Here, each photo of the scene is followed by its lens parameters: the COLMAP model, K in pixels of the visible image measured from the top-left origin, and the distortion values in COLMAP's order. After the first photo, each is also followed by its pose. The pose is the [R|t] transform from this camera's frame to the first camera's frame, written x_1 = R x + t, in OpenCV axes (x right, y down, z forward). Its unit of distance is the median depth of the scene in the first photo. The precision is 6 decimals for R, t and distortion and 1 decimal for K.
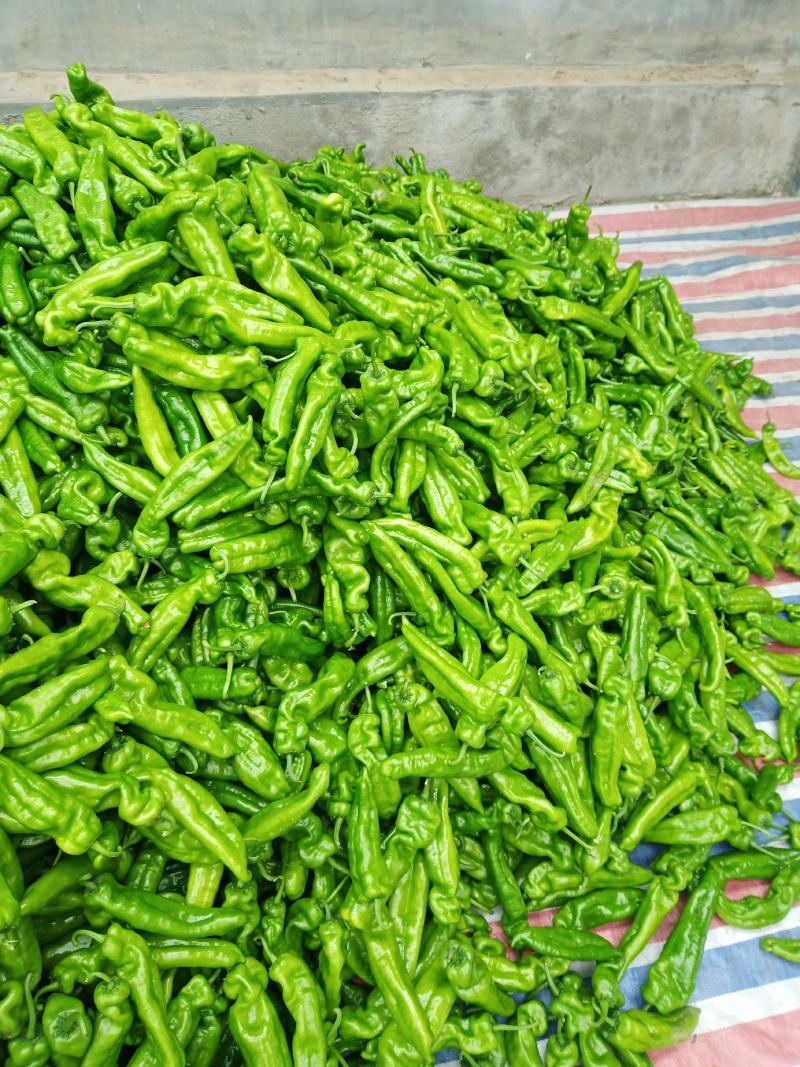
lens RADIAL K [[835.9, 0, 400.0], [0, 835.9, 533.5], [0, 0, 1]] dist [0.047264, -0.073109]
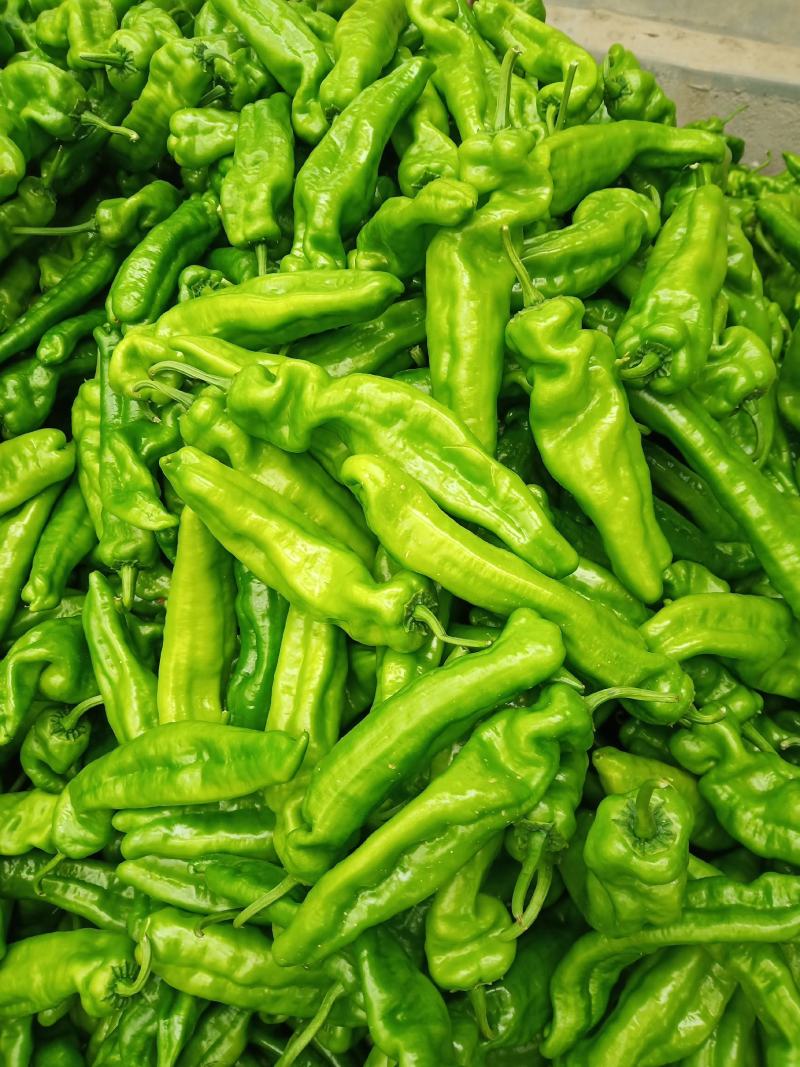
lens RADIAL K [[835.9, 0, 400.0], [0, 835.9, 533.5], [0, 0, 1]] dist [0.047264, -0.073109]
pose [[0.752962, 0.453618, -0.476737, 0.005574], [-0.453458, 0.882658, 0.123658, -0.281363], [0.476889, 0.123070, 0.870305, 0.619795]]
